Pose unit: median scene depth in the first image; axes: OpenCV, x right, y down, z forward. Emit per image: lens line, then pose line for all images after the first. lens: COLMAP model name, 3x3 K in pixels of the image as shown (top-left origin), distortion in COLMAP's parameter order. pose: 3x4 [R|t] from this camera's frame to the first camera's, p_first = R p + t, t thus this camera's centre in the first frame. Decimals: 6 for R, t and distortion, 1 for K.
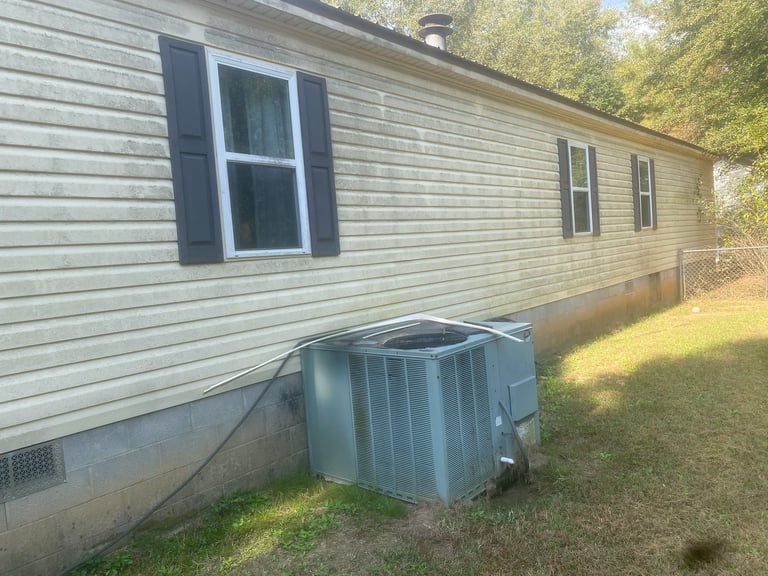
lens RADIAL K [[583.4, 0, 384.0], [0, 583.4, 288.0], [0, 0, 1]] dist [0.074432, -0.000063]
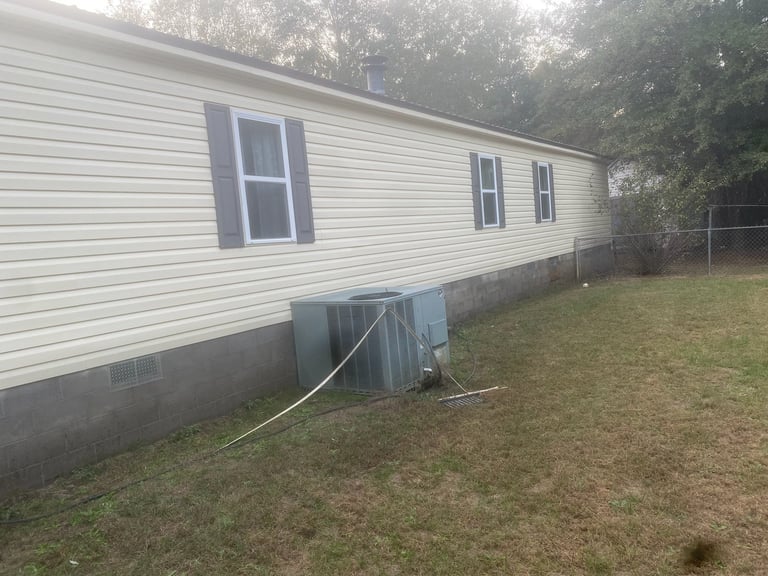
lens RADIAL K [[583.4, 0, 384.0], [0, 583.4, 288.0], [0, 0, 1]] dist [0.074432, -0.000063]
pose [[0.994175, -0.018784, 0.106131, -0.065732], [0.017312, 0.999741, 0.014769, 0.042055], [-0.106381, -0.012846, 0.994243, -0.505221]]
